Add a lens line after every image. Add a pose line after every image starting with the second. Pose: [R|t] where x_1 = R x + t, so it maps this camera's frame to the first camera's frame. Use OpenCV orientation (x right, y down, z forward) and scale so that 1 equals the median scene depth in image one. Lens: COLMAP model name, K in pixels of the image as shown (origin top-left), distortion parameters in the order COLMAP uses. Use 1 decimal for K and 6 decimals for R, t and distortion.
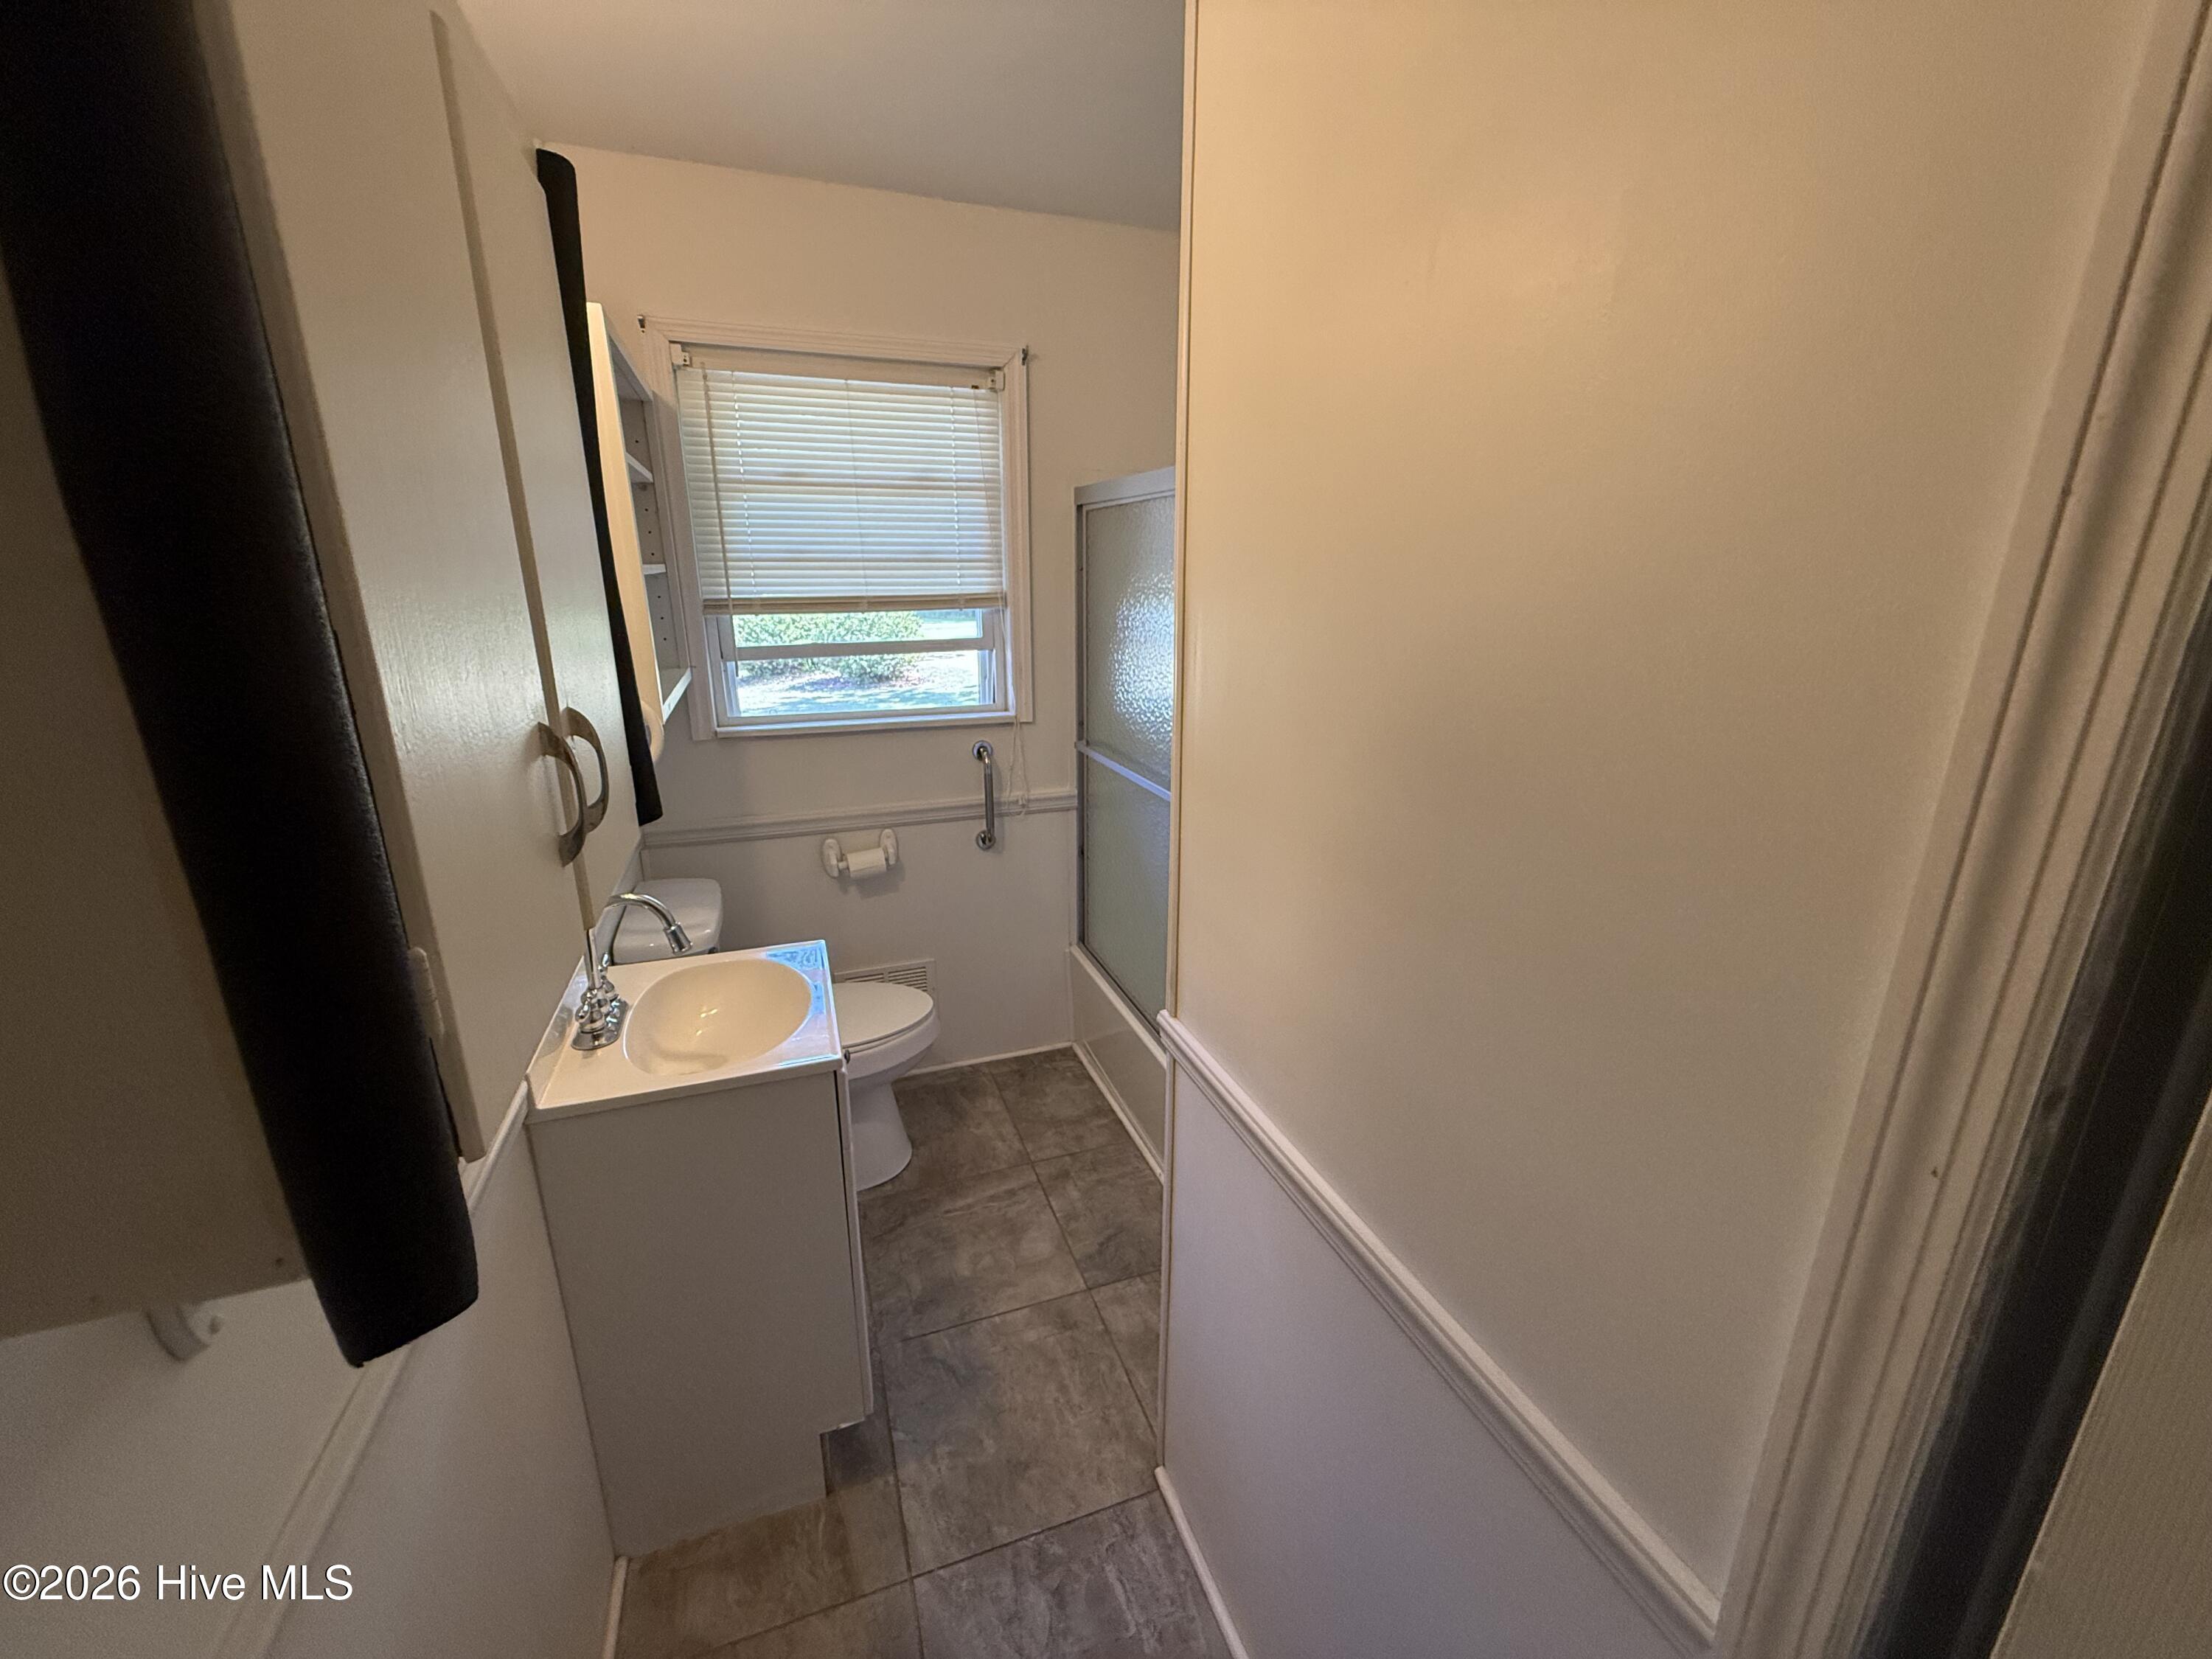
lens RADIAL K [[880.6, 0, 1103.8], [0, 880.6, 826.0], [0, 0, 1]] dist [-0.002055, 0.001551]
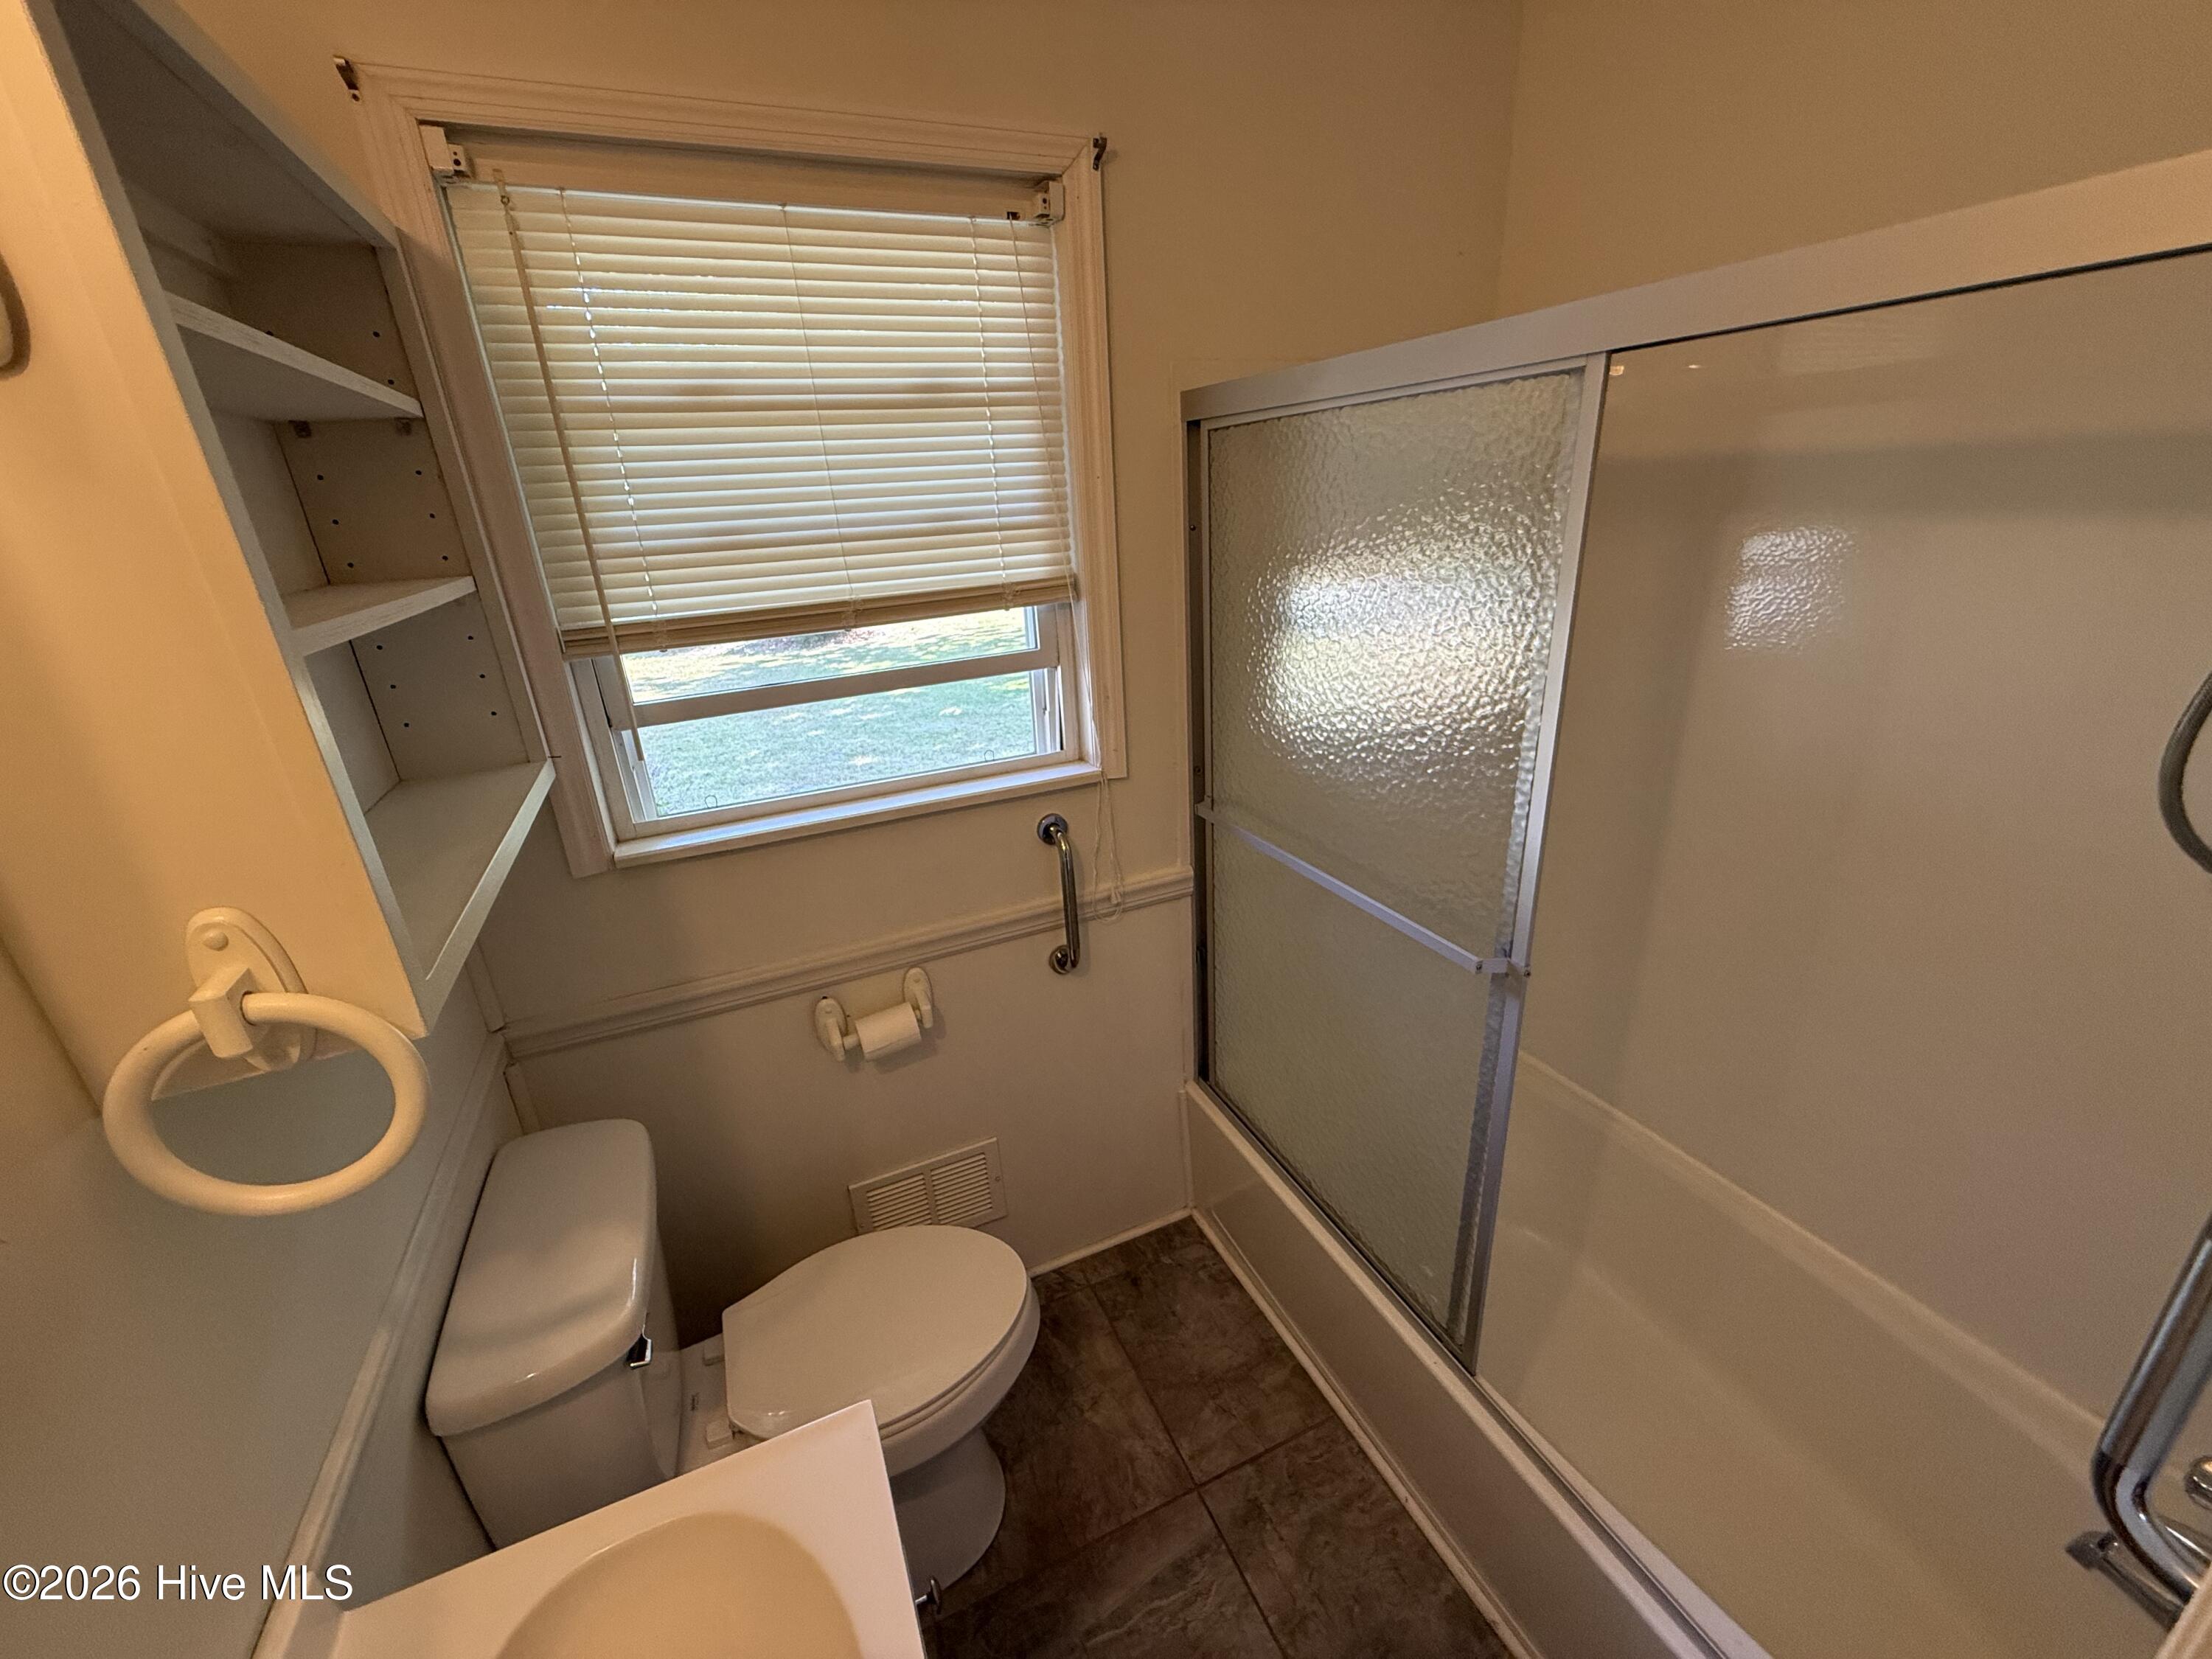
lens RADIAL K [[880.6, 0, 1106.5], [0, 880.6, 828.6], [0, 0, 1]] dist [-0.002055, 0.001551]
pose [[0.996342, -0.073778, 0.043122, -0.132639], [0.070221, 0.994409, 0.078871, -0.139993], [-0.048699, -0.075555, 0.995952, 0.384492]]
